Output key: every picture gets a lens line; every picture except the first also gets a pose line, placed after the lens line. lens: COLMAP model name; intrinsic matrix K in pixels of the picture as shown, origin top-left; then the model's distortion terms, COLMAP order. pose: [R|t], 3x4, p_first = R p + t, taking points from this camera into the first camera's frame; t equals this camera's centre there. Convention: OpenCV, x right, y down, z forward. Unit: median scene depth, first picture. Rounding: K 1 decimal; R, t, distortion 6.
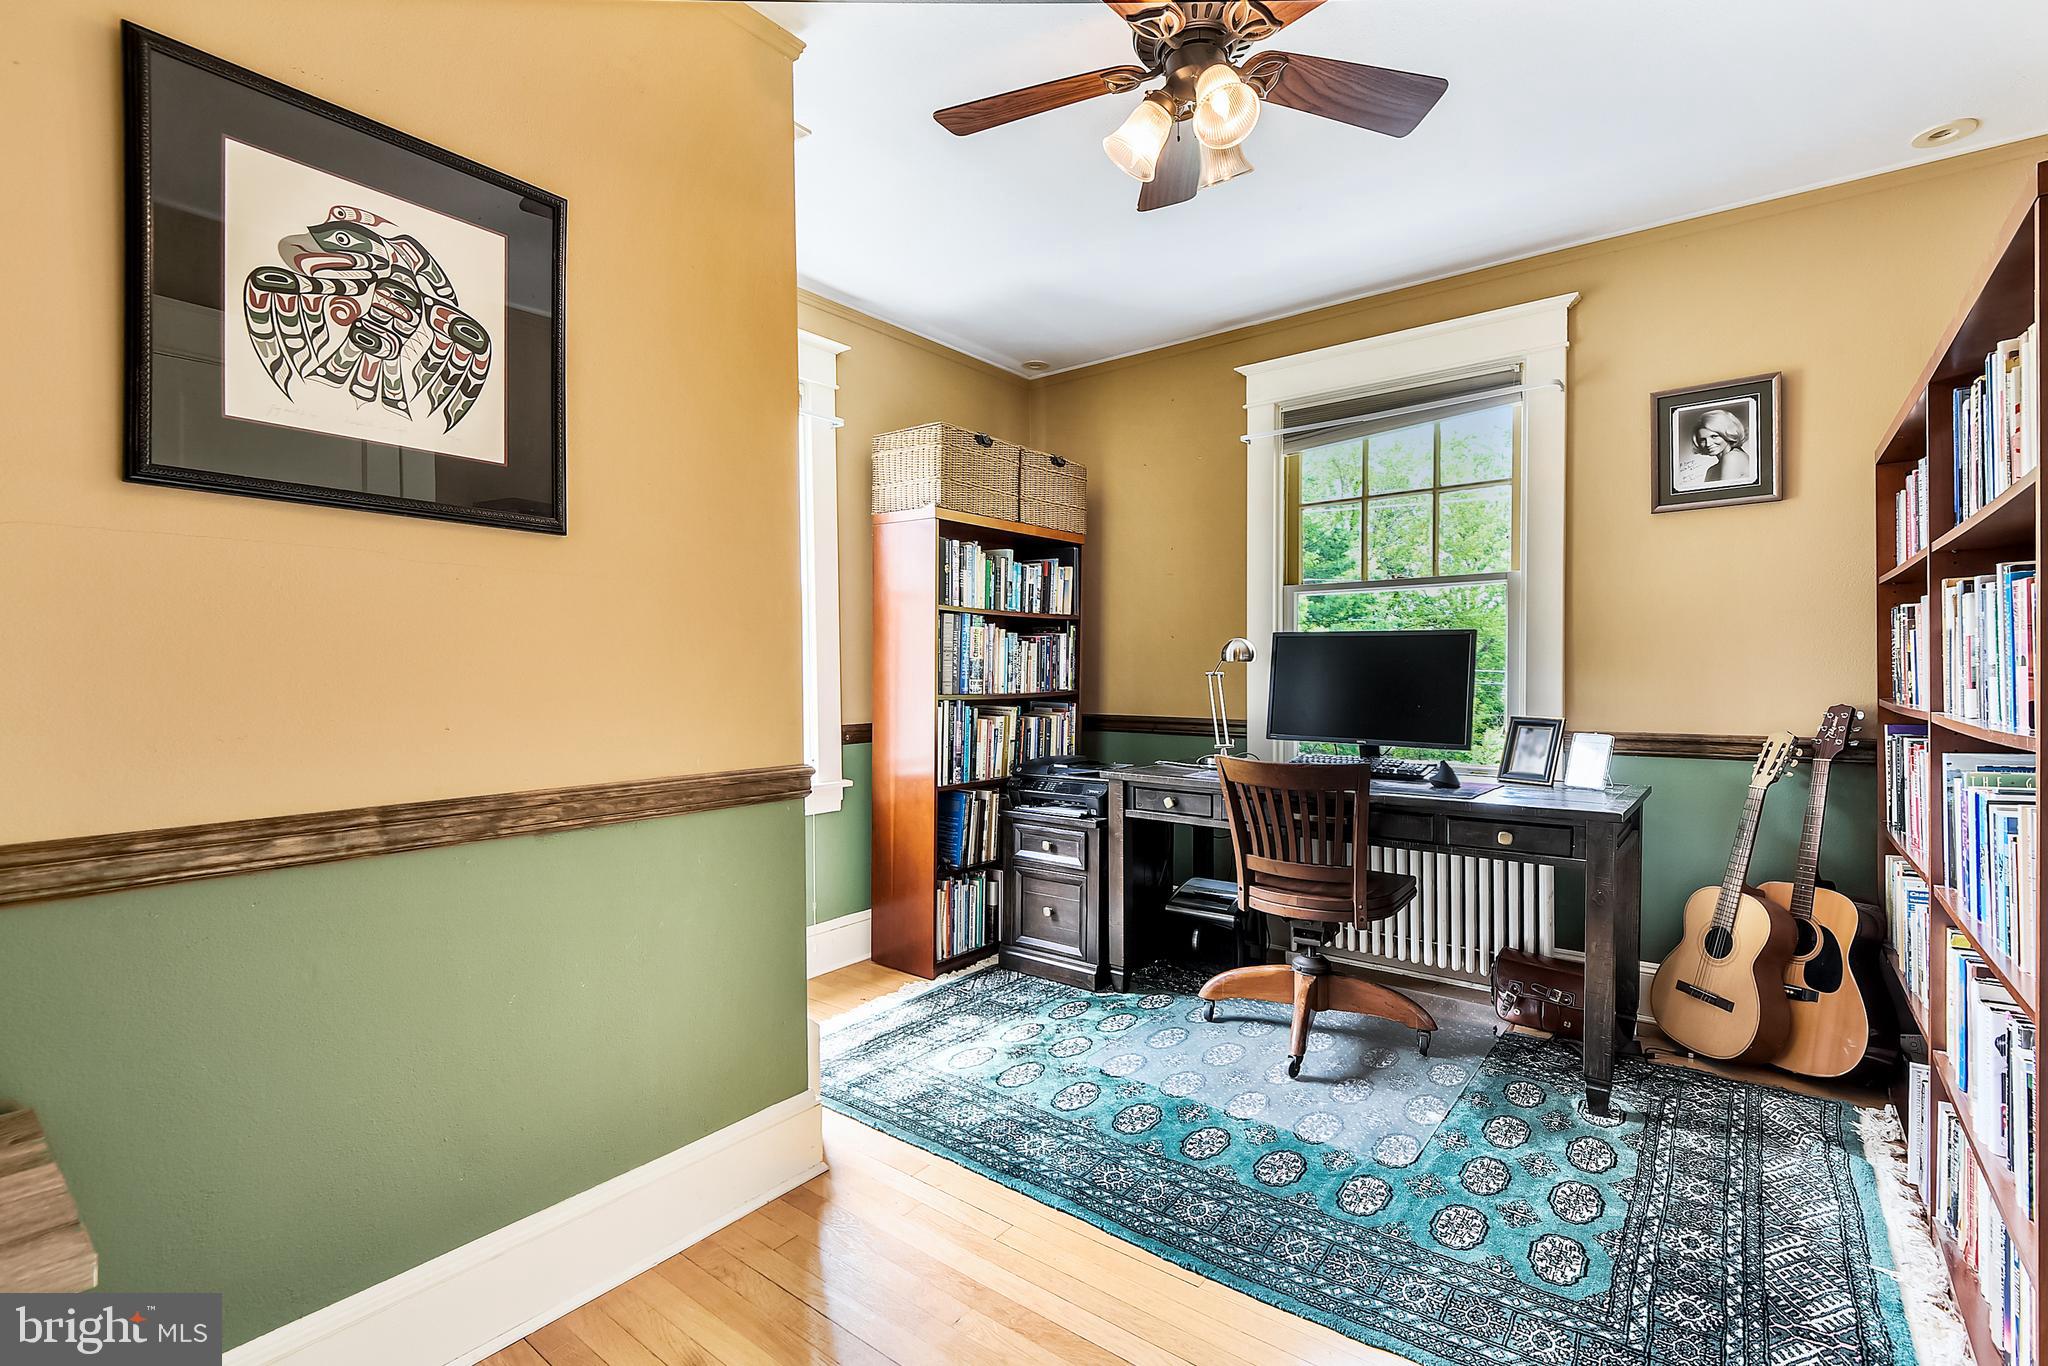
lens RADIAL K [[948.1, 0, 1042.2], [0, 948.1, 661.3], [0, 0, 1]] dist [0.027251, -0.019144]
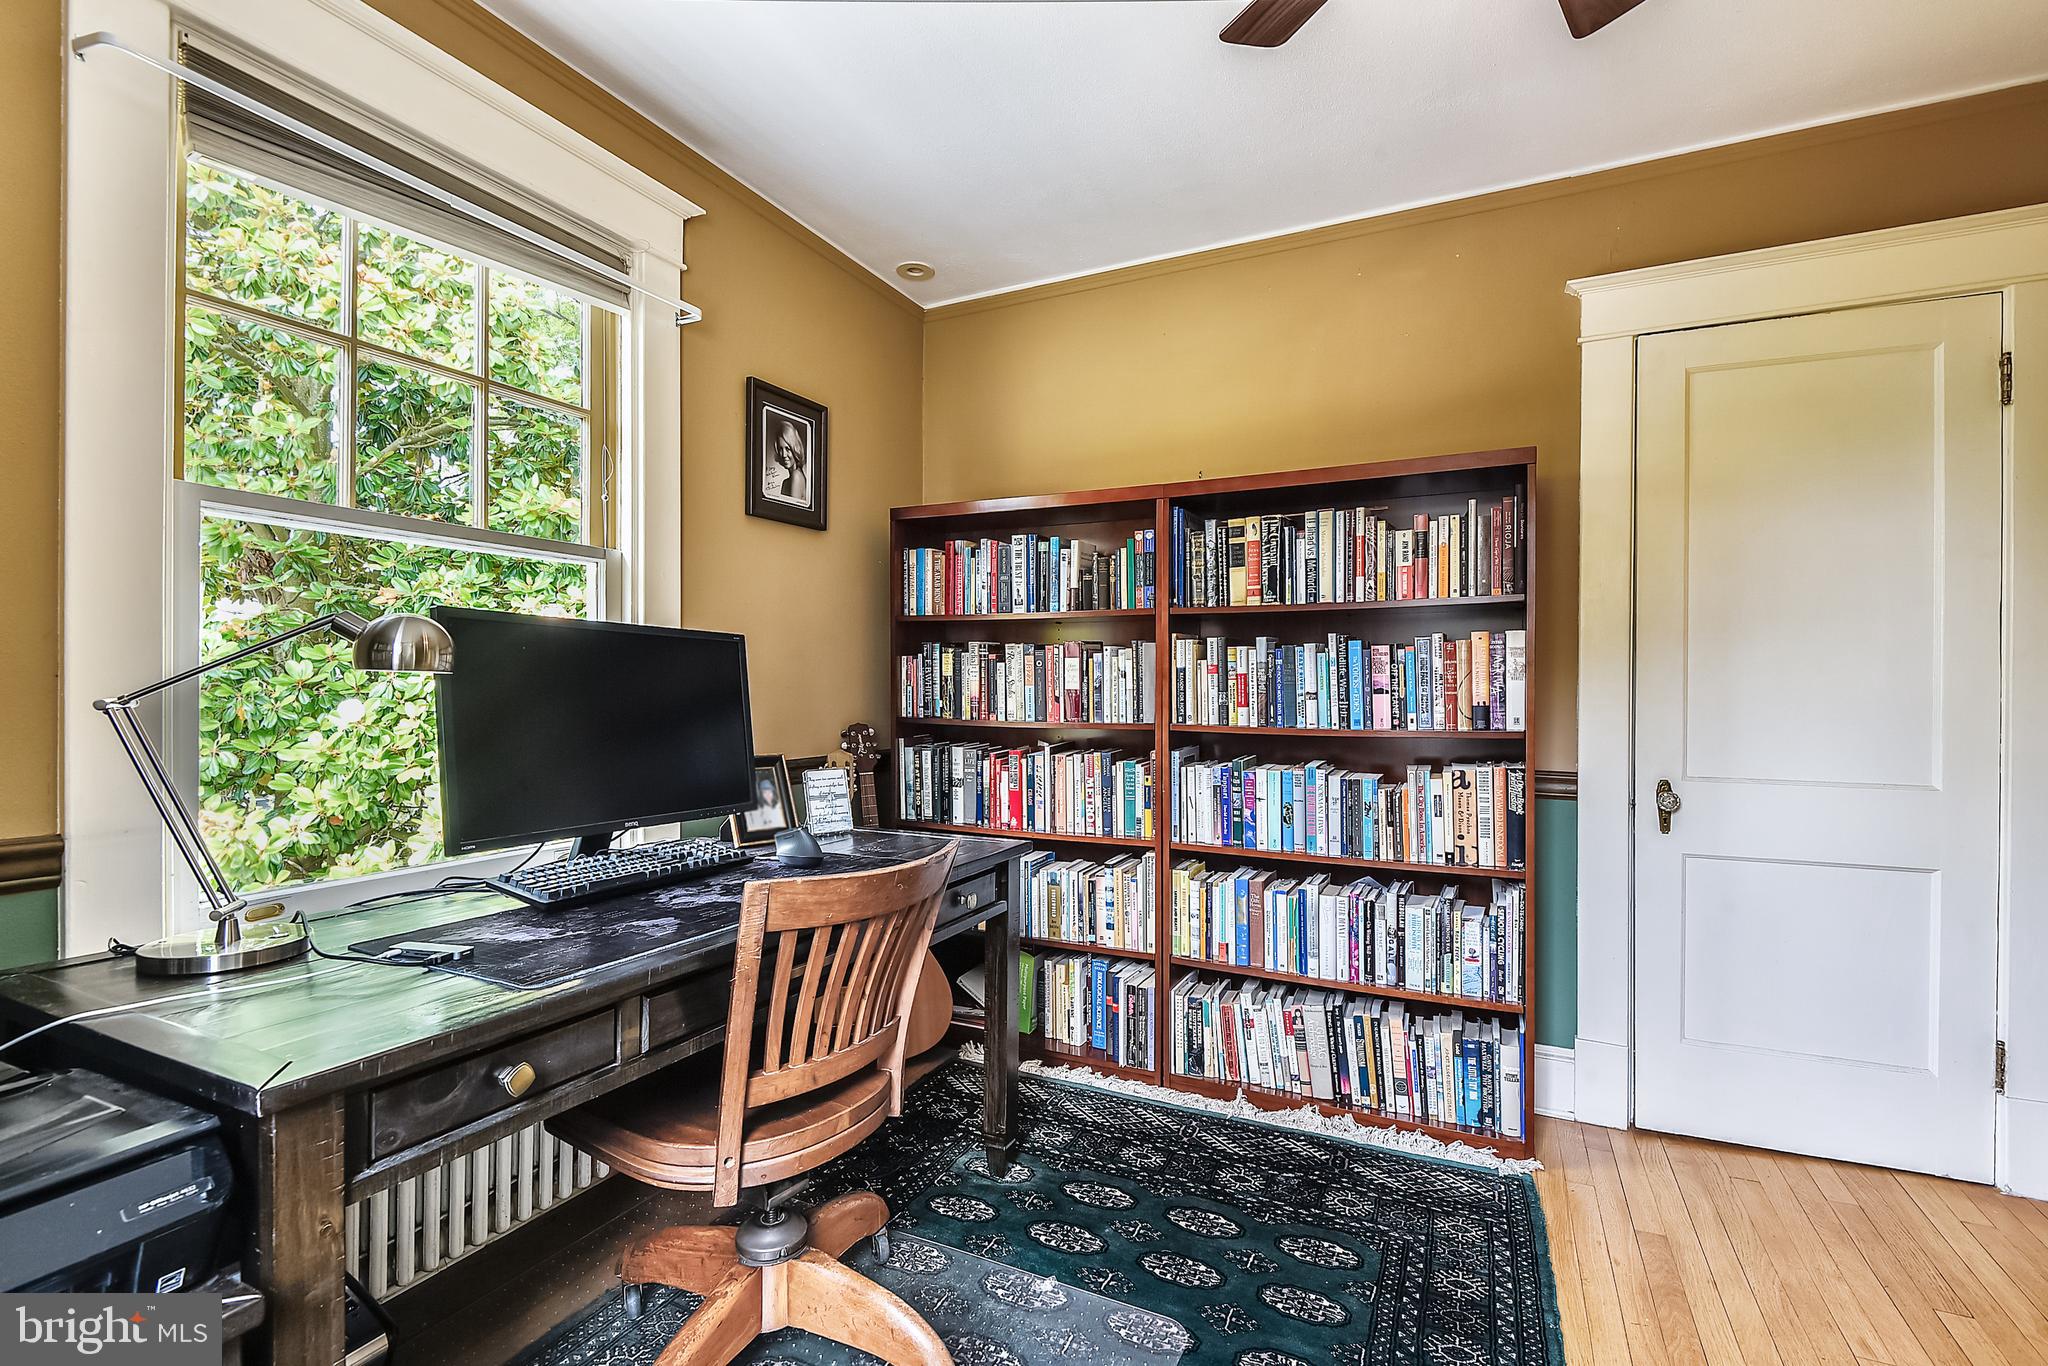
lens RADIAL K [[955.6, 0, 1023.9], [0, 955.6, 707.8], [0, 0, 1]] dist [0.027340, -0.019440]
pose [[-0.186906, -0.005348, 0.982363, -0.279504], [-0.007405, 0.999964, 0.004035, 0.016127], [-0.982350, -0.006520, -0.186939, 0.955539]]
